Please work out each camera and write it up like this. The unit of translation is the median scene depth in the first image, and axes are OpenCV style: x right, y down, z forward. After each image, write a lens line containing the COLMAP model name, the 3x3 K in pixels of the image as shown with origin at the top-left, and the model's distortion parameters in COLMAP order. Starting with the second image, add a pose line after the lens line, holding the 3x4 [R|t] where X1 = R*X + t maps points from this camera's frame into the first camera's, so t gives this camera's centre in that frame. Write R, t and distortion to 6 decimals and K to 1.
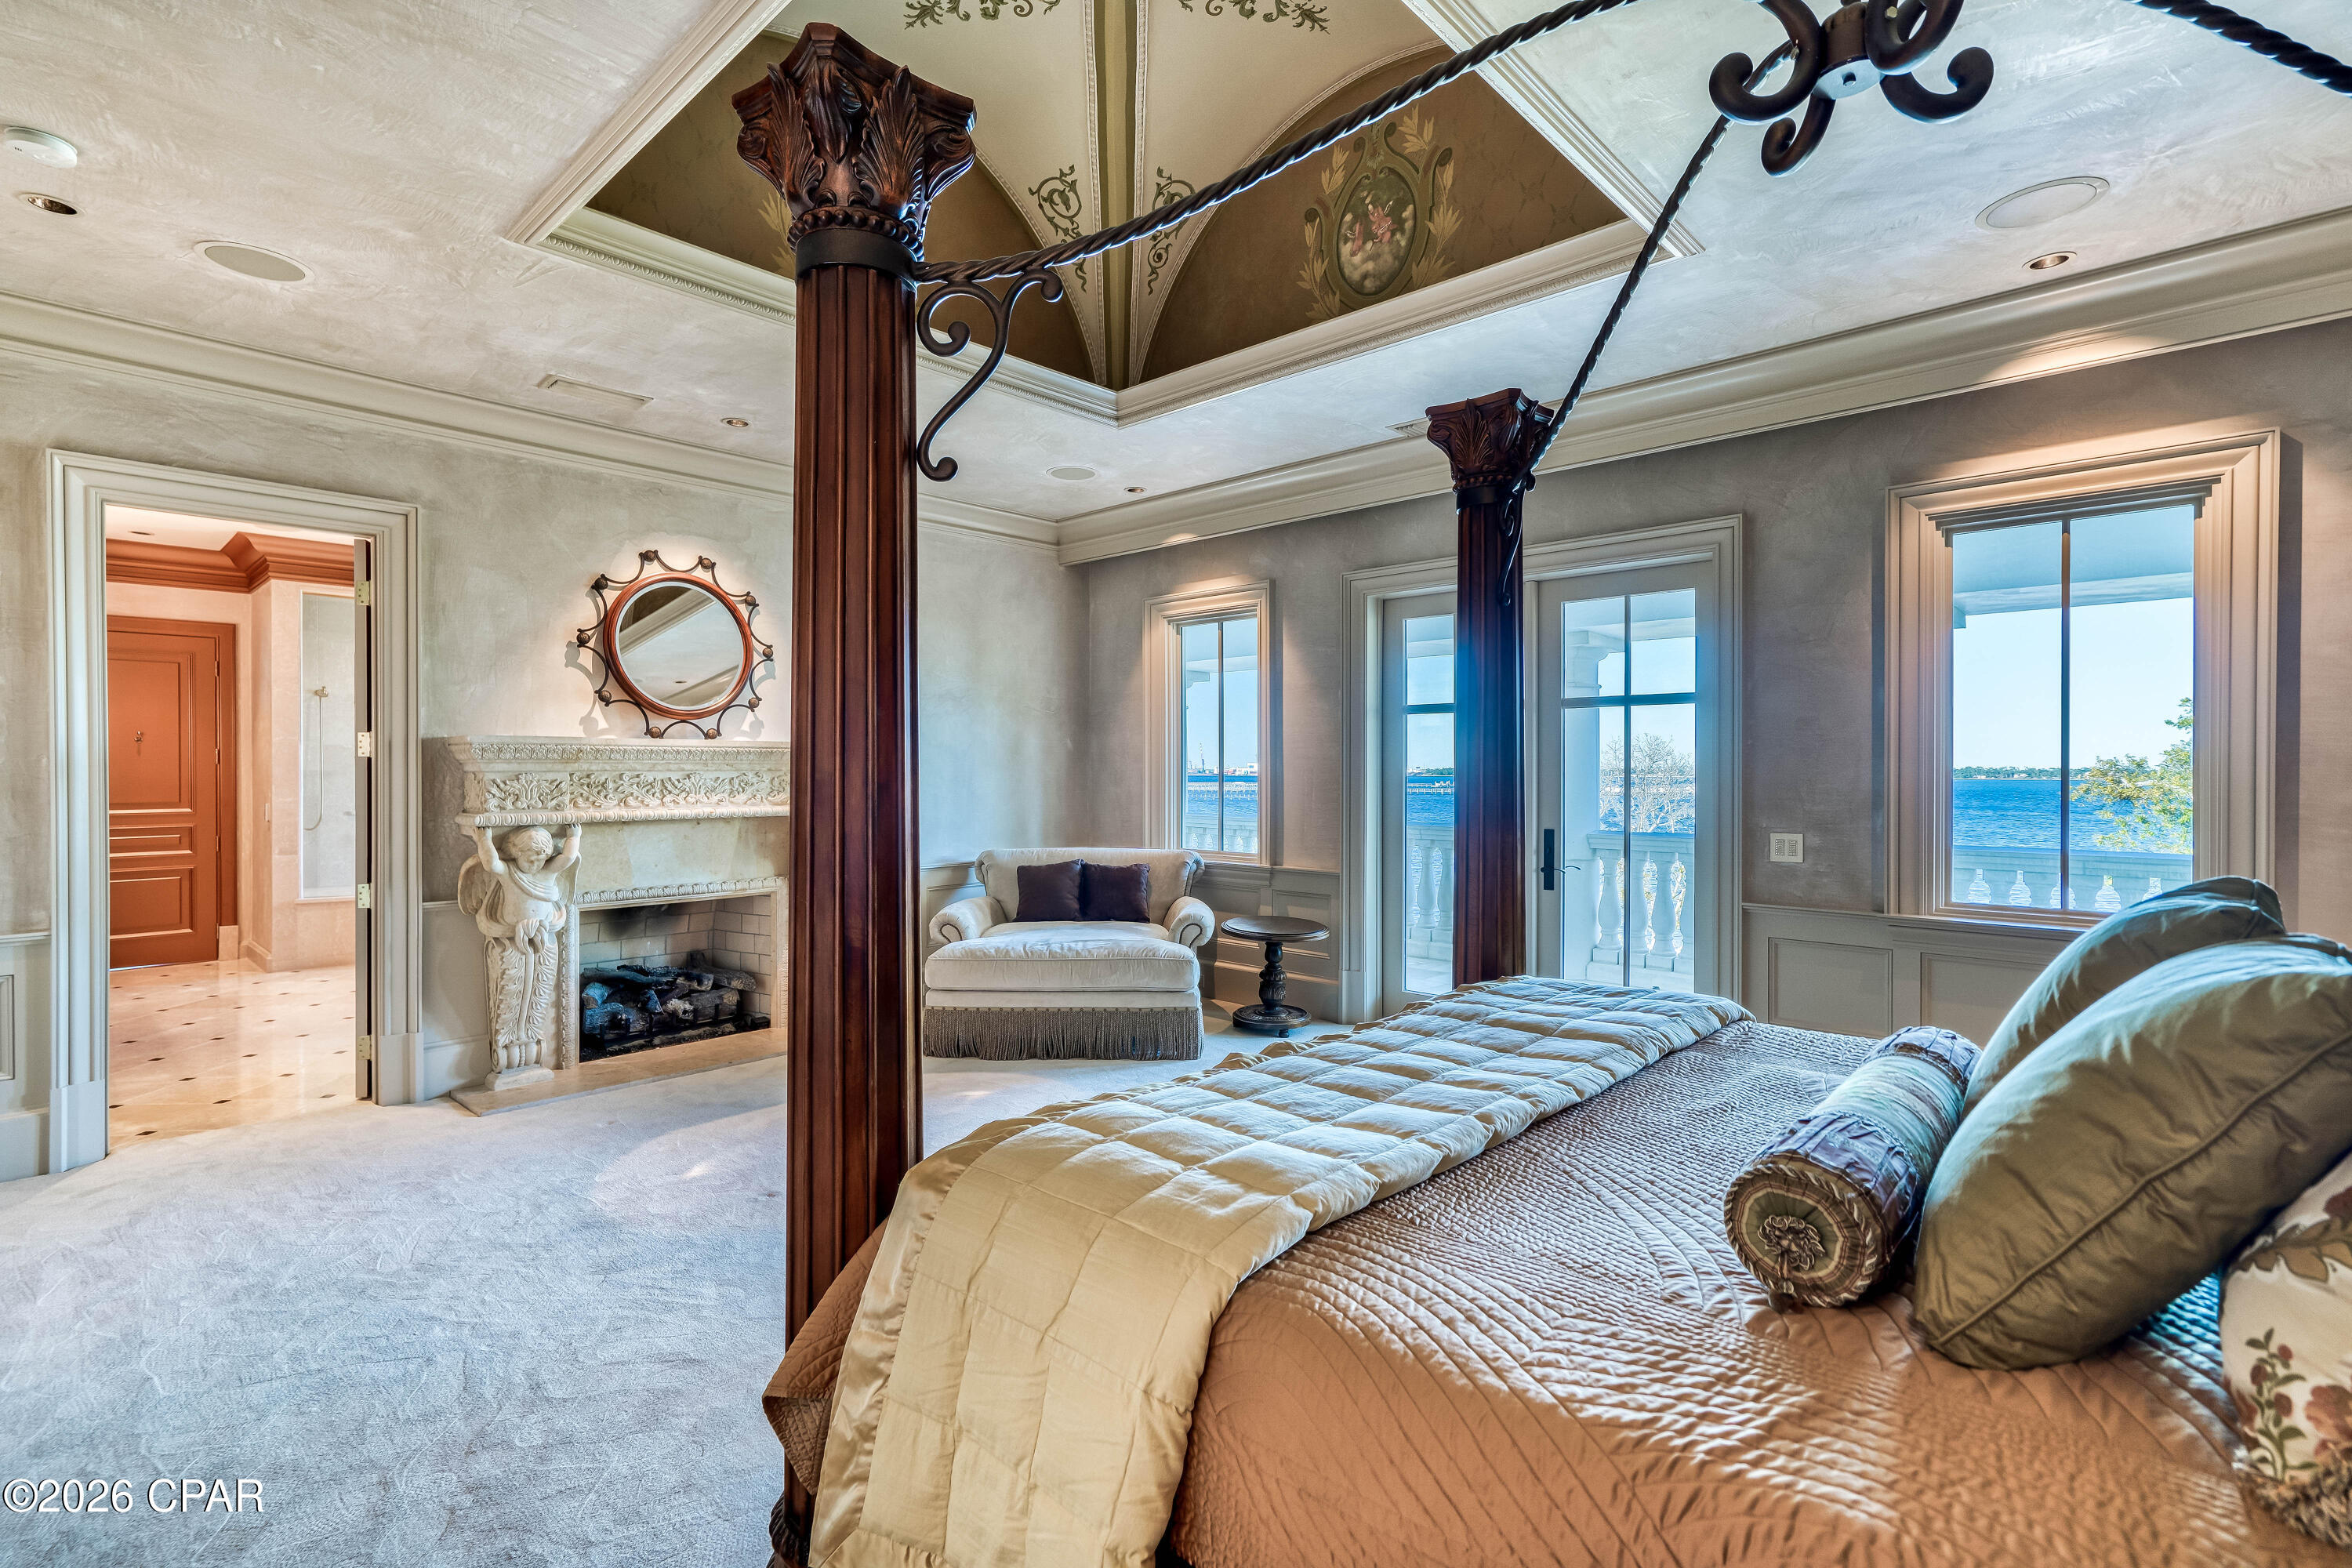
lens RADIAL K [[1105.9, 0, 1172.8], [0, 1105.9, 766.1], [0, 0, 1]] dist [0.017349, 0.002725]
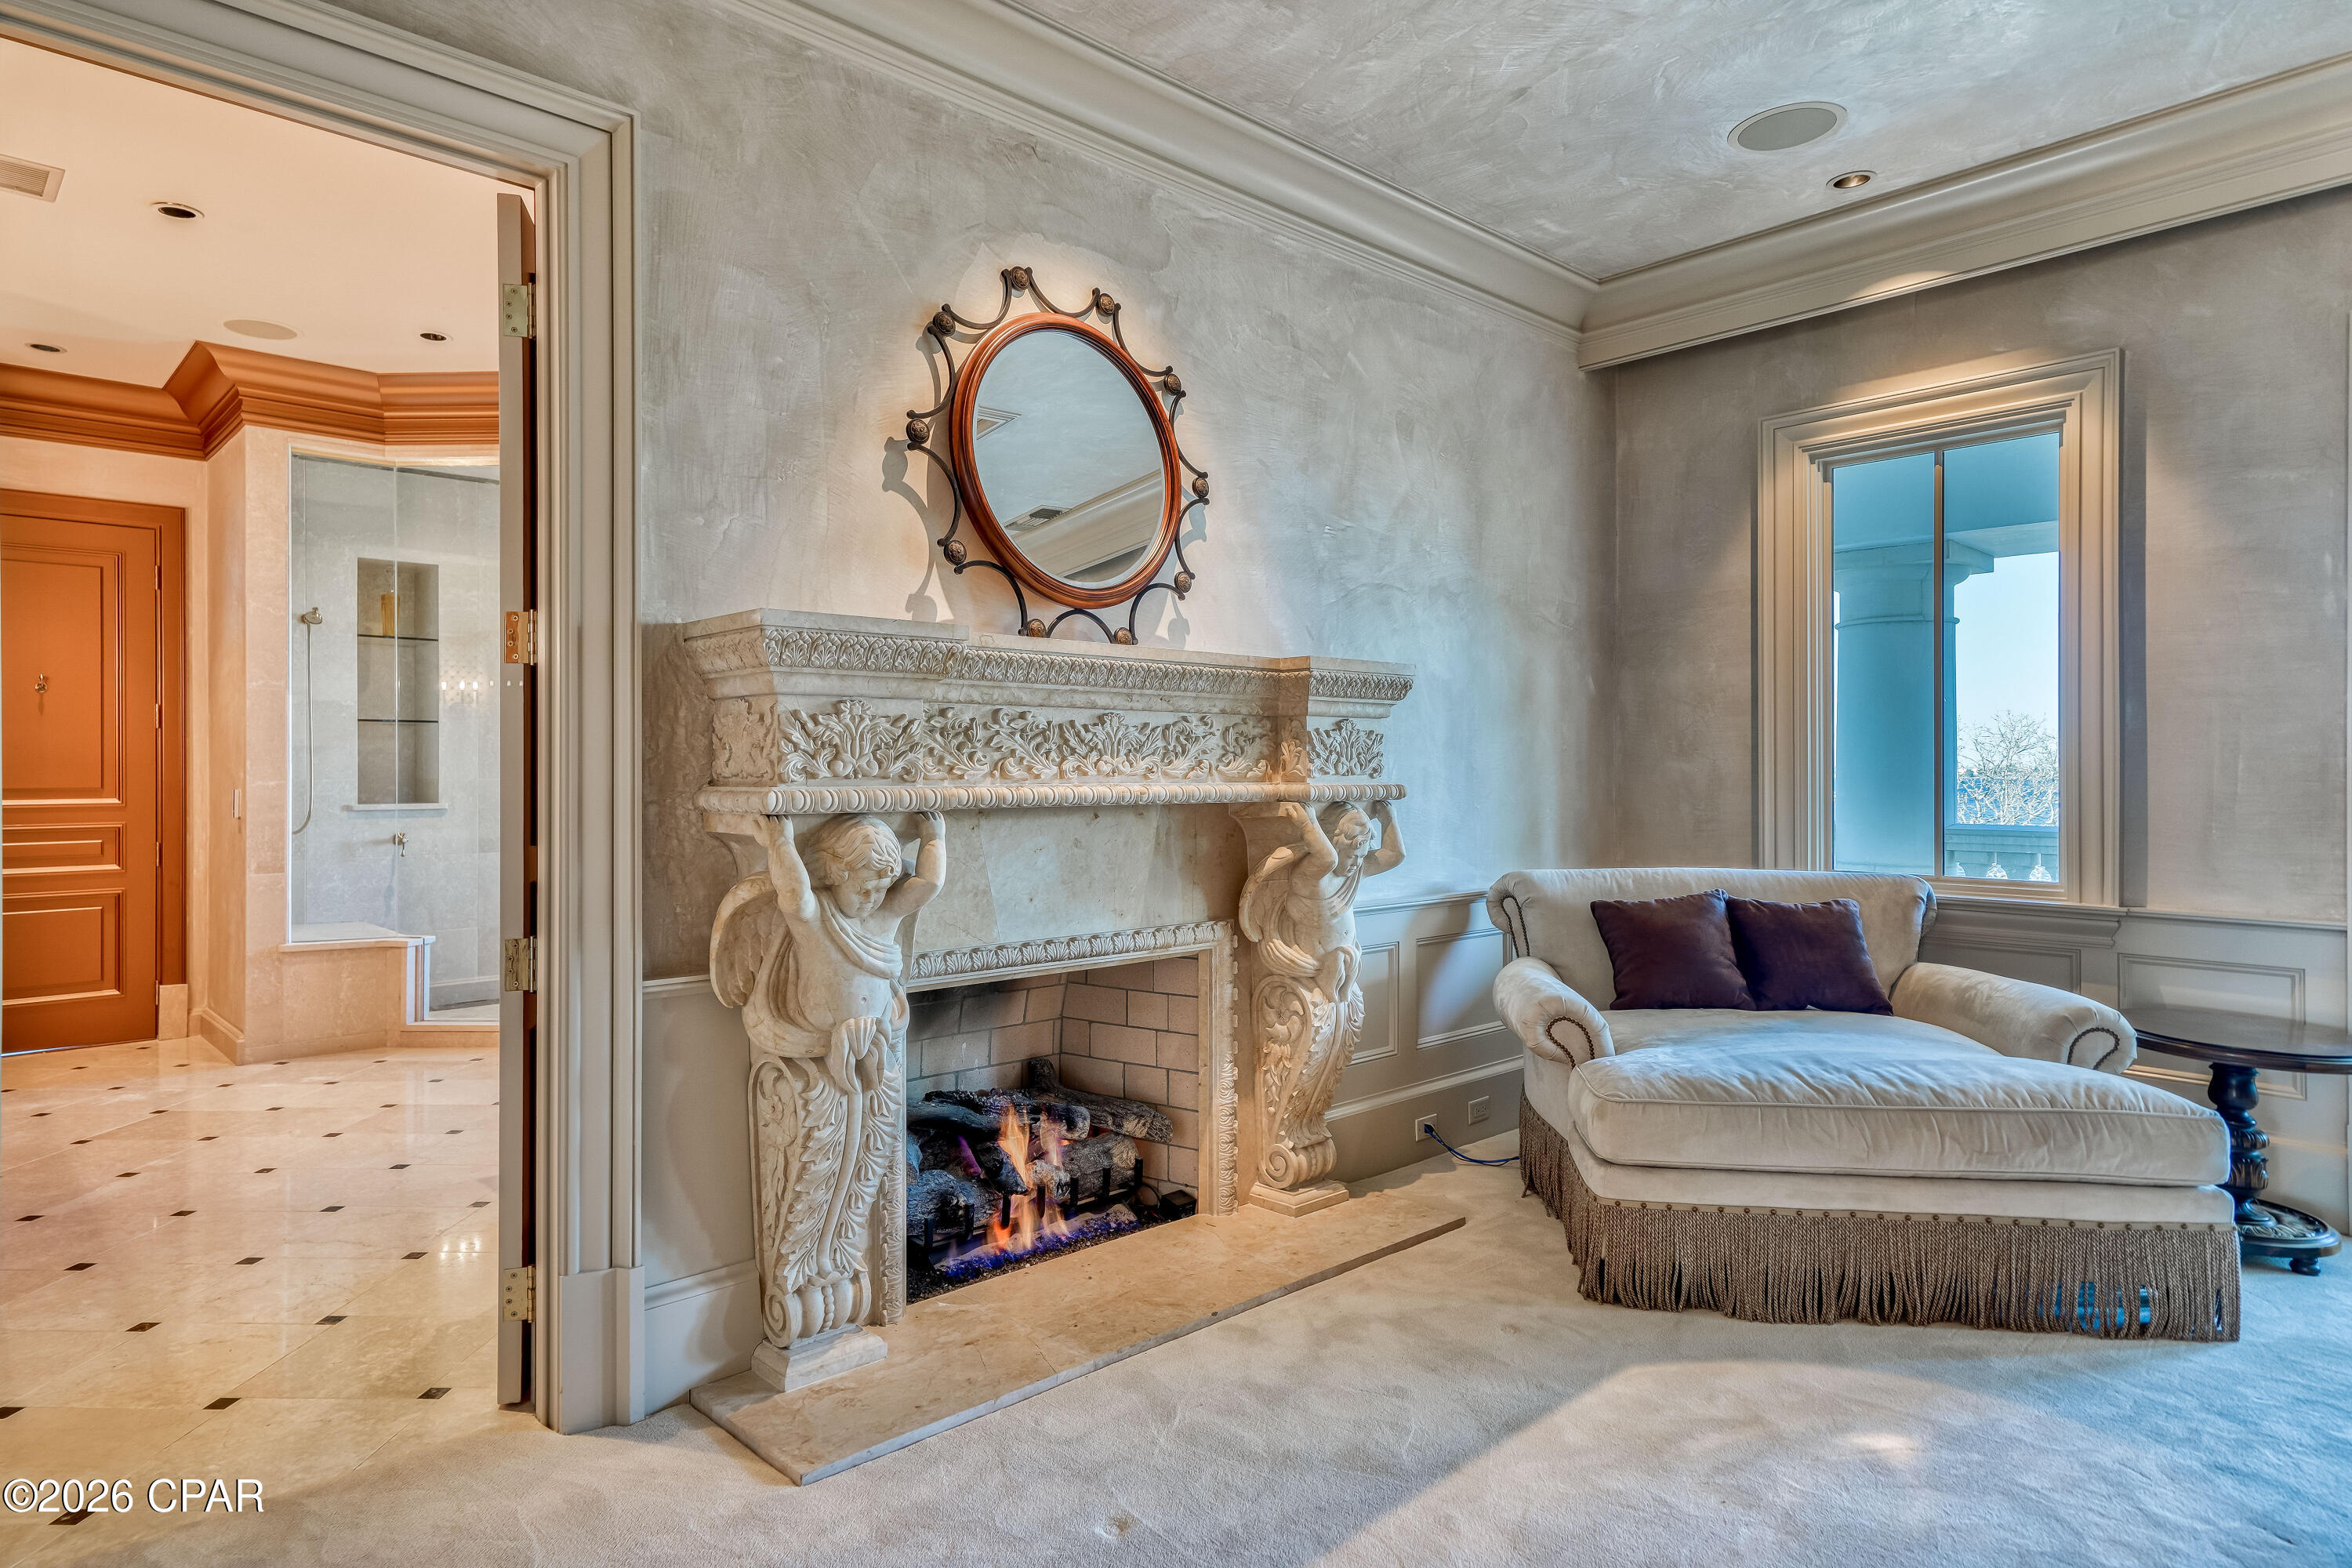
lens RADIAL K [[1377.9, 0, 1177.1], [0, 1377.9, 758.5], [0, 0, 1]] dist [0.027823, -0.000596]
pose [[0.998343, 0.000176, -0.057545, -0.353636], [-0.000479, 0.999986, -0.005243, 0.028663], [0.057543, 0.005262, 0.998329, 0.374204]]
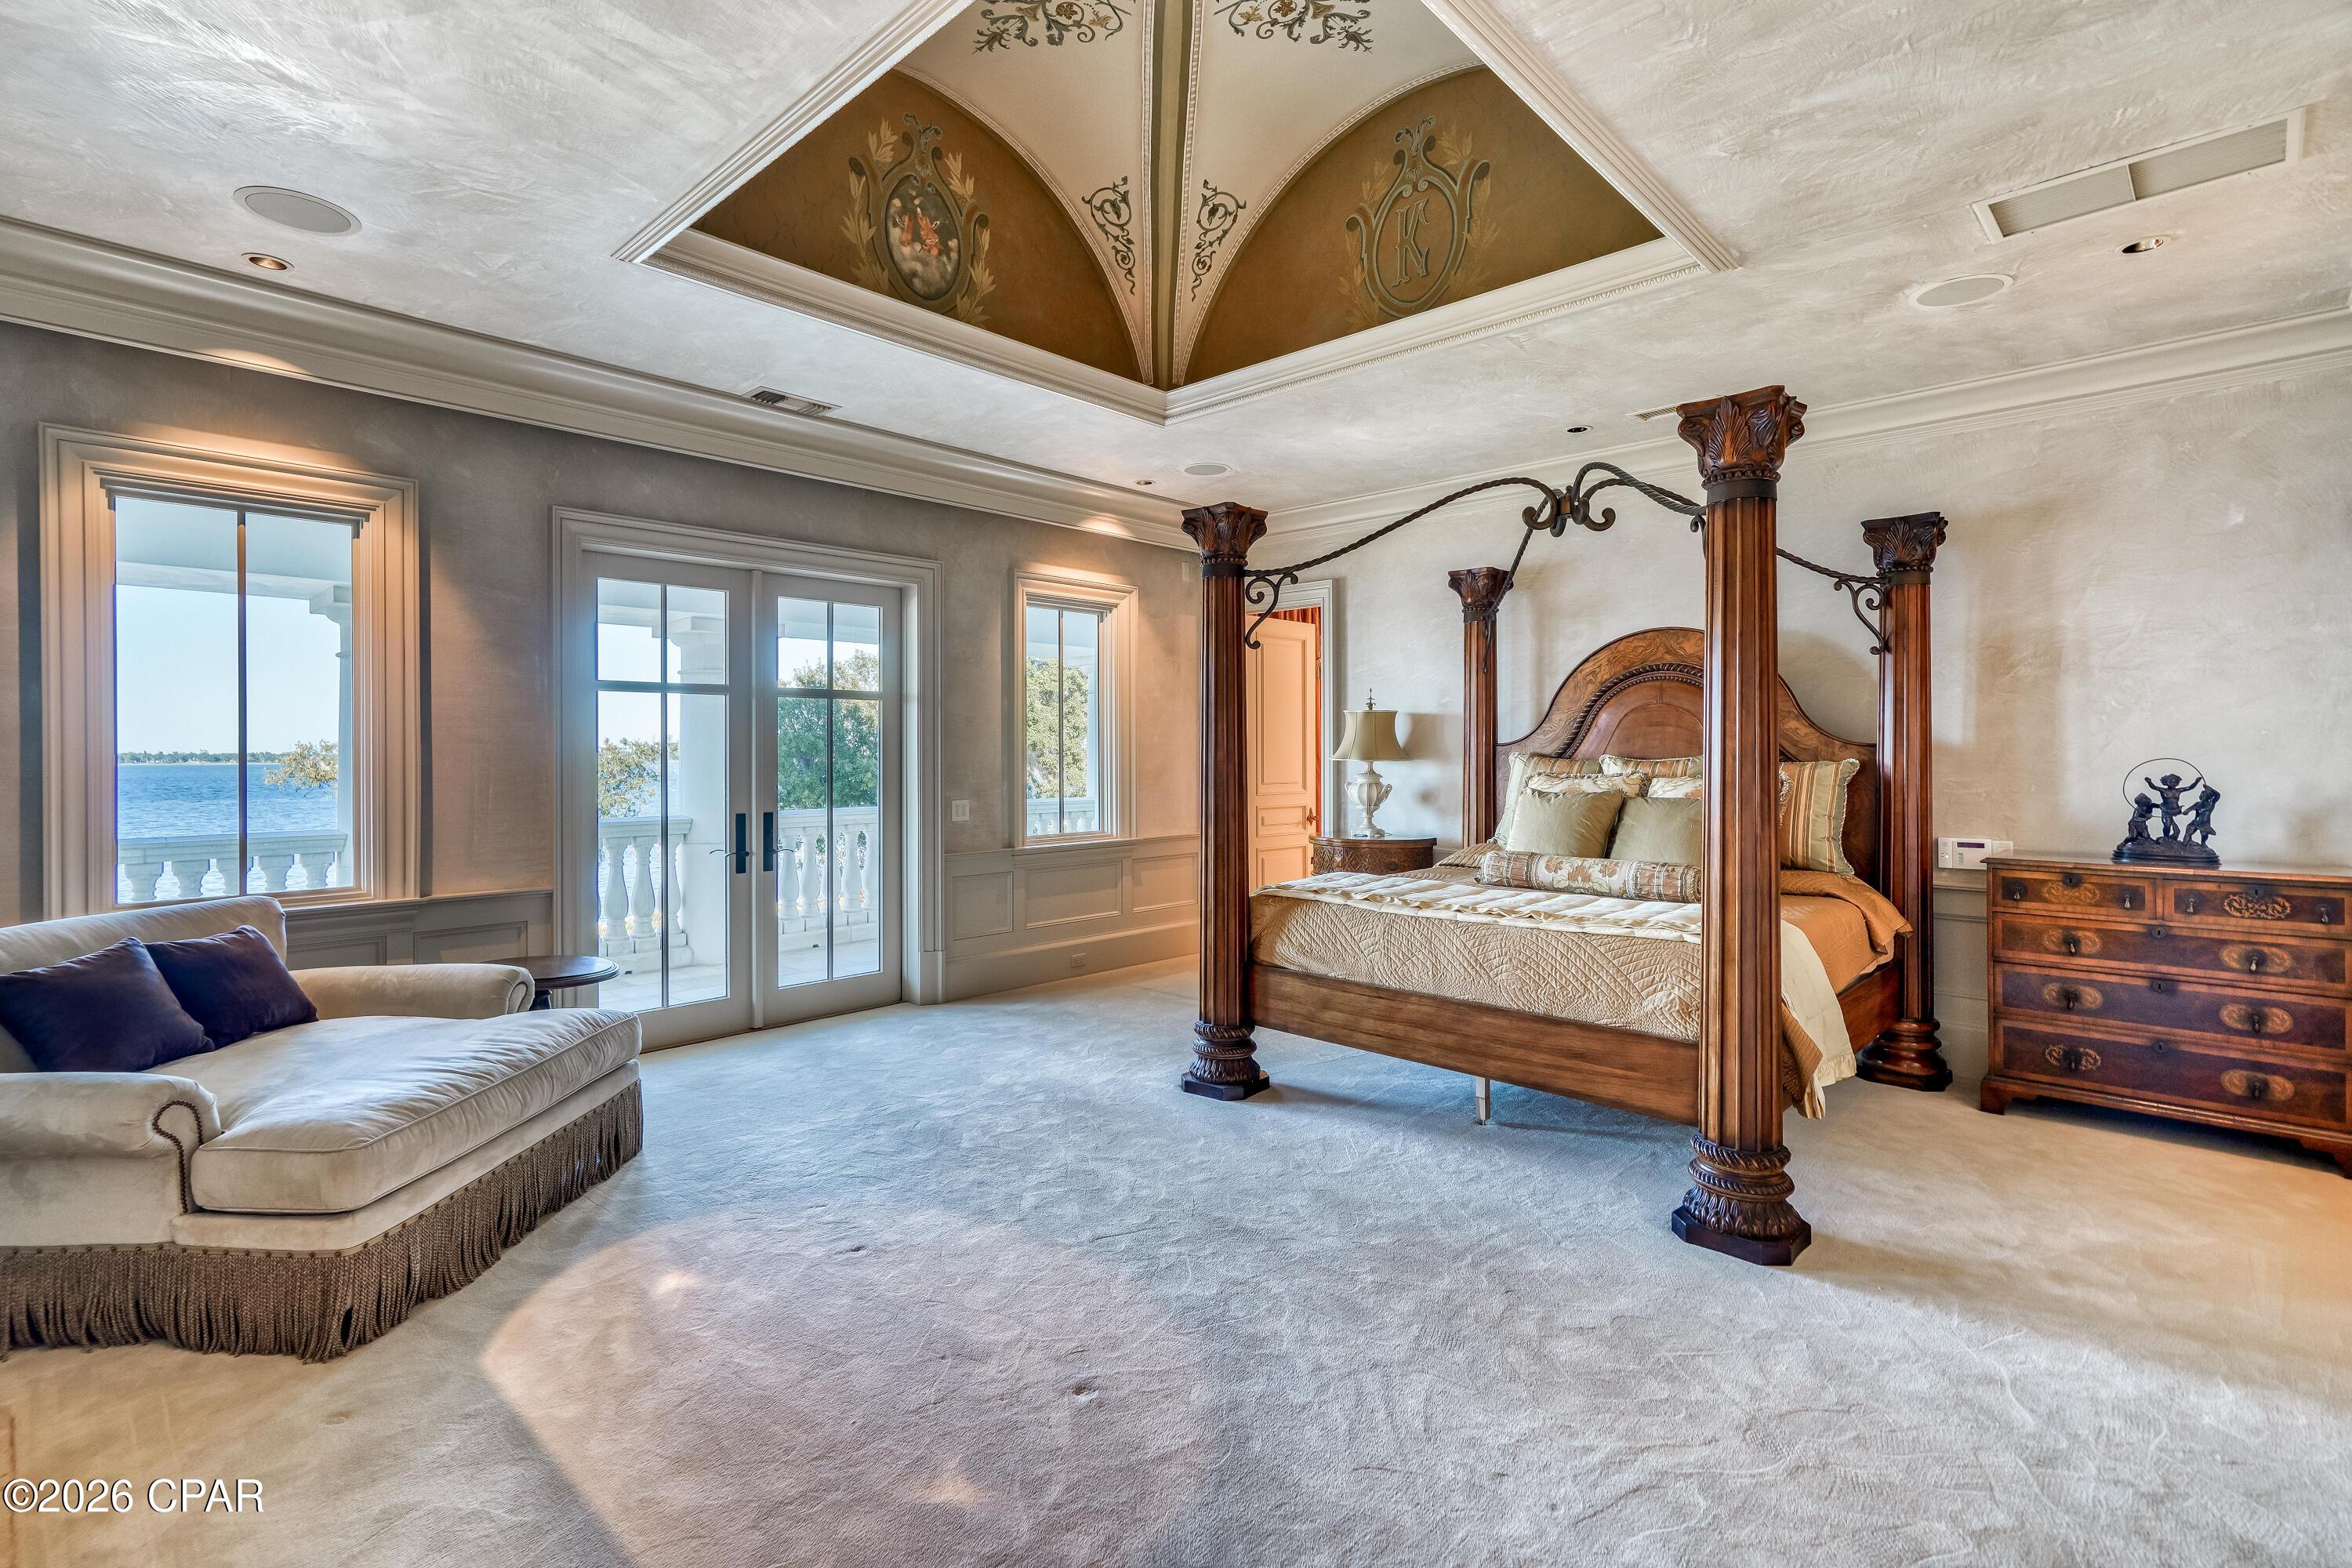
lens RADIAL K [[1105.9, 0, 1100.5], [0, 1105.9, 749.6], [0, 0, 1]] dist [0.017349, 0.002725]
pose [[0.028431, 0.001067, 0.999595, -0.673091], [0.001702, 0.999998, -0.001115, 0.000280], [-0.999594, 0.001733, 0.028429, 0.634495]]
